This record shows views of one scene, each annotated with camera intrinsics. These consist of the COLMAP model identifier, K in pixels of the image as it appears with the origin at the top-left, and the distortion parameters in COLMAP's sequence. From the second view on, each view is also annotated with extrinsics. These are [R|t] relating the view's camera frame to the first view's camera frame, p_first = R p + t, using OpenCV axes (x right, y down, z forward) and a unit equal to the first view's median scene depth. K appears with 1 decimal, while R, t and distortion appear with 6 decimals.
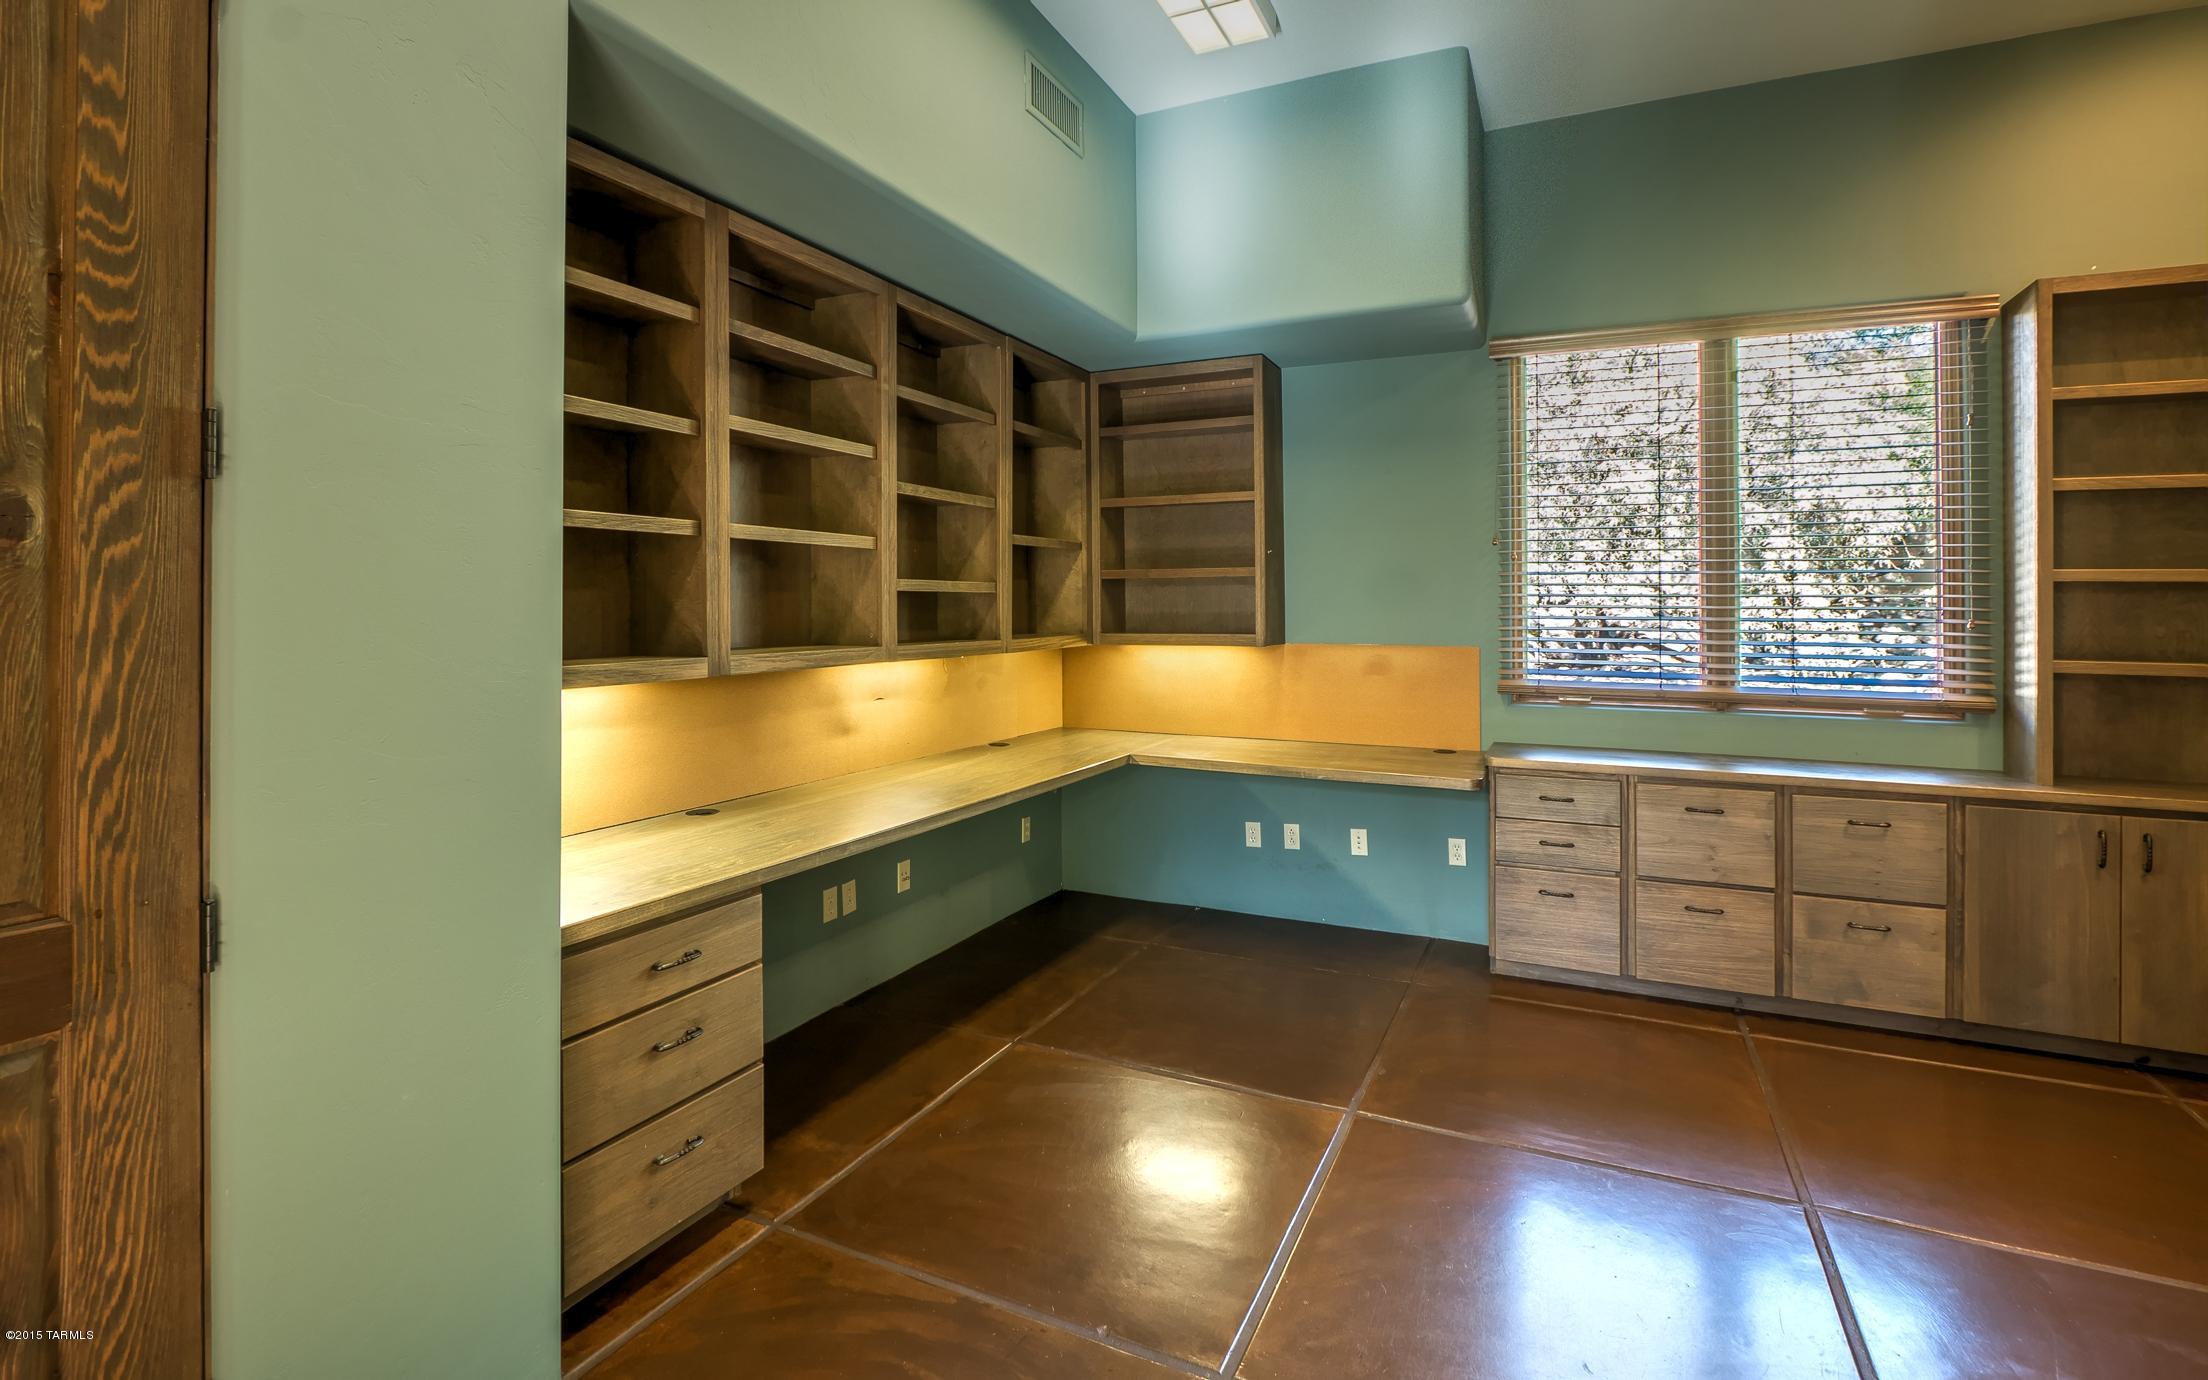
lens RADIAL K [[1049.9, 0, 1104.5], [0, 1049.9, 604.0], [0, 0, 1]] dist [-0.002316, -0.000768]
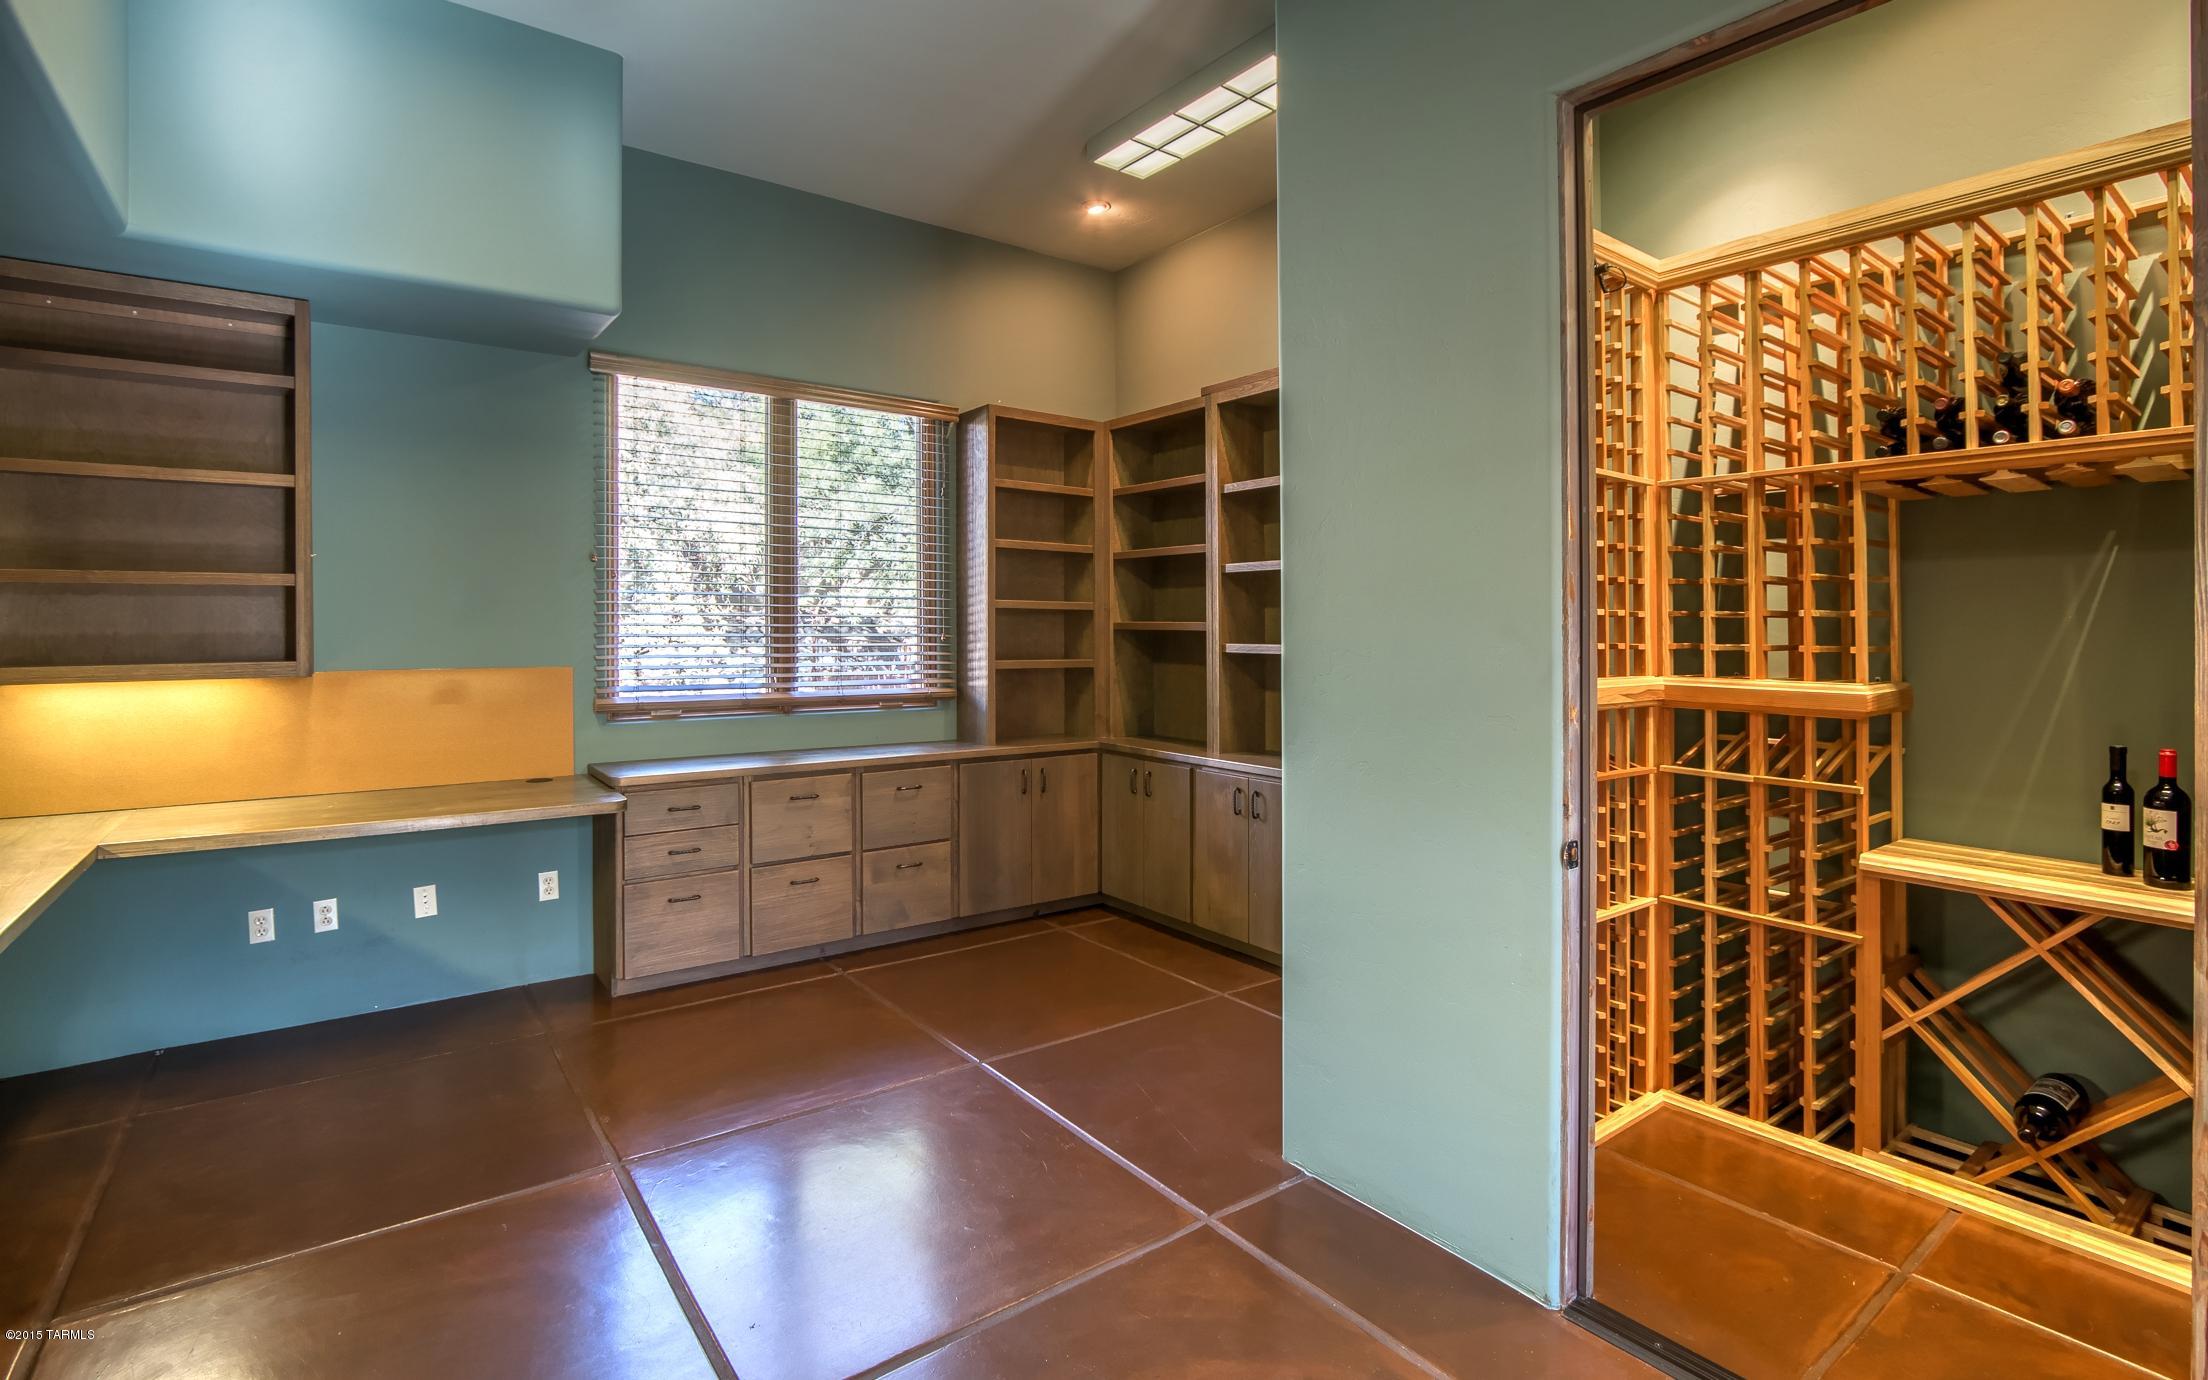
lens RADIAL K [[1046.1, 0, 1104.6], [0, 1046.1, 617.0], [0, 0, 1]] dist [0.000278, -0.000244]
pose [[0.478212, 0.005128, 0.878230, -0.285406], [-0.002456, 0.999987, -0.004502, -0.001821], [-0.878241, -0.000005, 0.478218, 0.129708]]
